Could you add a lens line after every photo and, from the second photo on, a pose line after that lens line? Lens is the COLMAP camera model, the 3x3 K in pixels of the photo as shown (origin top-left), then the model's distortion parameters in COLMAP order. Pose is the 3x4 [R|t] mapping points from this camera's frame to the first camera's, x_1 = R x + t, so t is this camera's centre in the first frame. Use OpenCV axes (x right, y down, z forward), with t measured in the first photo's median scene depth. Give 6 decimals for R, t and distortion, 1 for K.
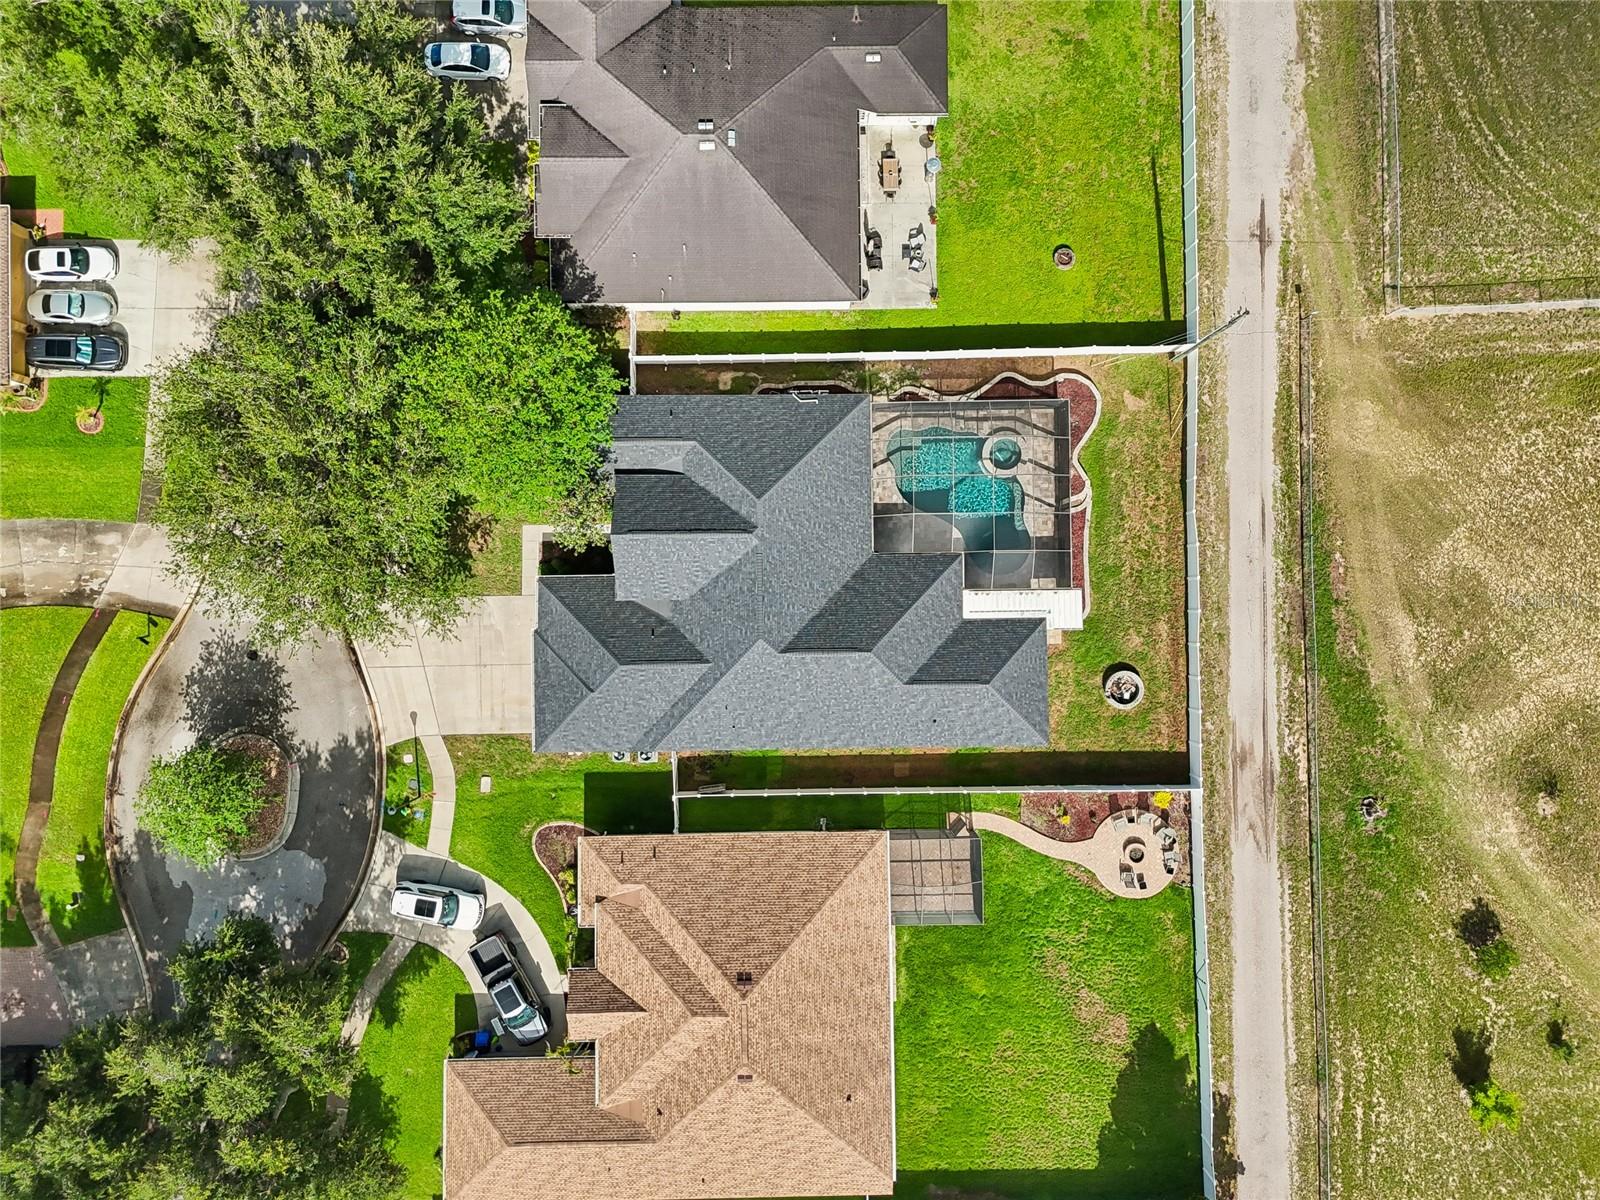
lens RADIAL K [[1243.6, 0, 807.5], [0, 1243.6, 605.0], [0, 0, 1]] dist [0.053735, -0.049360]
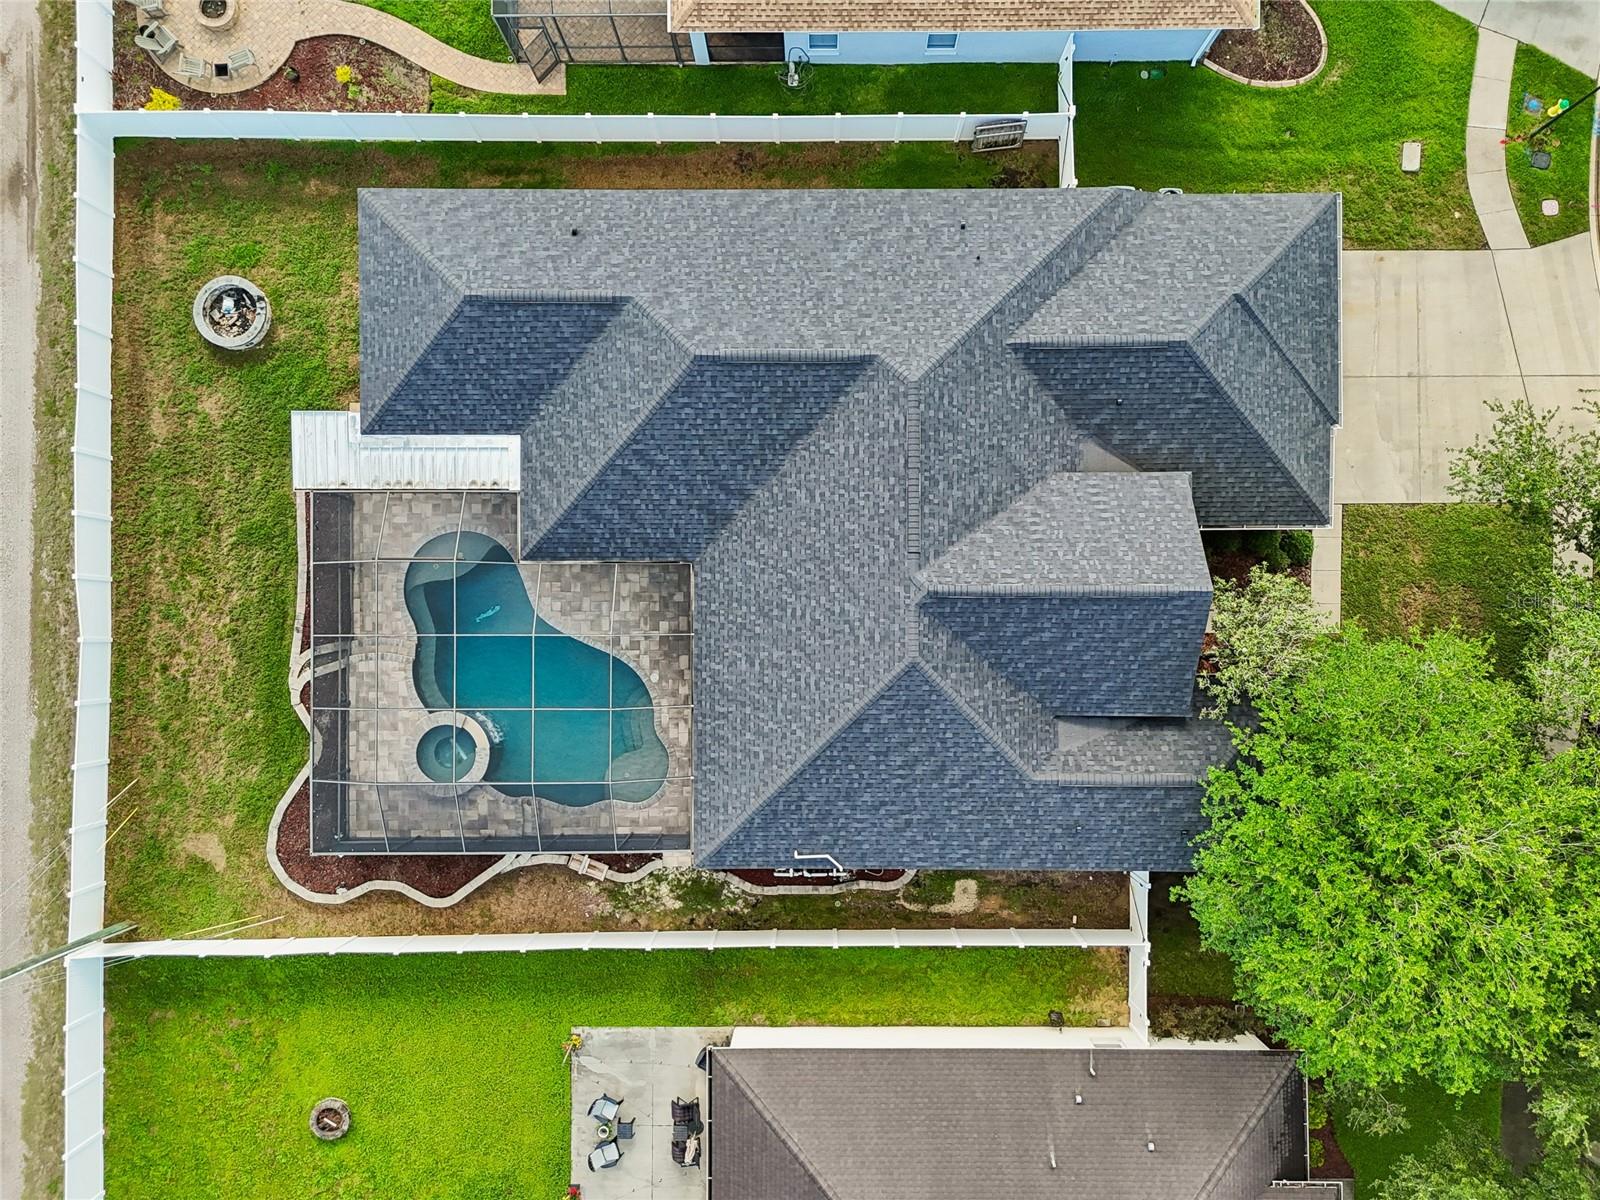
lens RADIAL K [[1243.6, 0, 807.6], [0, 1243.6, 603.6], [0, 0, 1]] dist [0.053735, -0.049360]
pose [[-0.999942, -0.010748, 0.000769, 0.003314], [0.010766, -0.999468, 0.030780, -0.071067], [0.000437, 0.030786, 0.999526, 0.458511]]
